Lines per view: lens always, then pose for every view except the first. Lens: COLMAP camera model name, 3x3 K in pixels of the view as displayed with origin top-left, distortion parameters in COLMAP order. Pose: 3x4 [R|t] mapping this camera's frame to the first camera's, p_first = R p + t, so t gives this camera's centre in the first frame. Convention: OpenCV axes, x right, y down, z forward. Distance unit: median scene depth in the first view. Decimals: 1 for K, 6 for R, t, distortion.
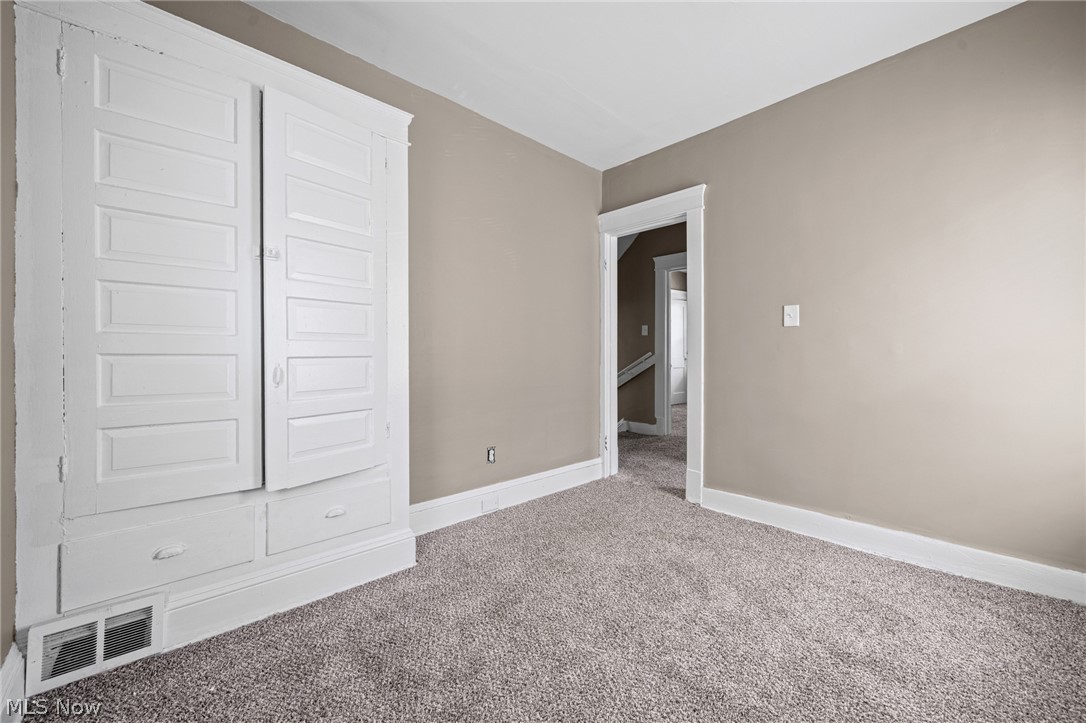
lens RADIAL K [[436.4, 0, 541.2], [0, 436.4, 347.9], [0, 0, 1]] dist [0.001403, -0.000371]
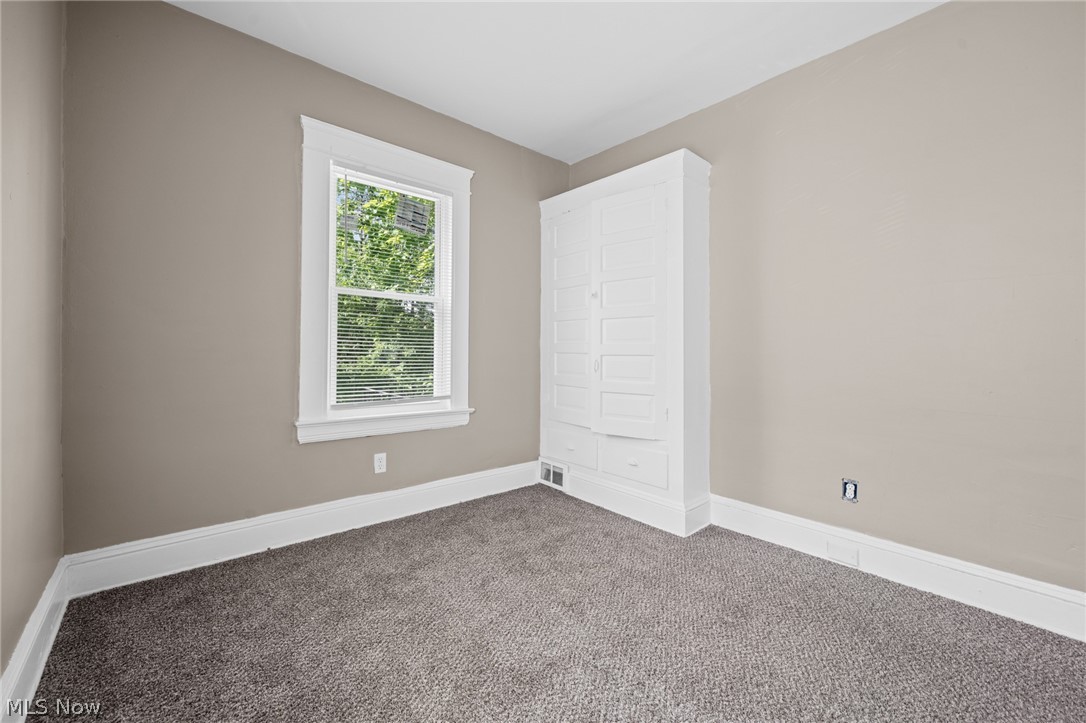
lens RADIAL K [[436.4, 0, 541.2], [0, 436.4, 347.9], [0, 0, 1]] dist [0.001403, -0.000371]
pose [[-0.038626, -0.012894, -0.999171, 1.107225], [0.001956, 0.999914, -0.012979, 0.016044], [0.999252, -0.002456, -0.038597, 0.842232]]
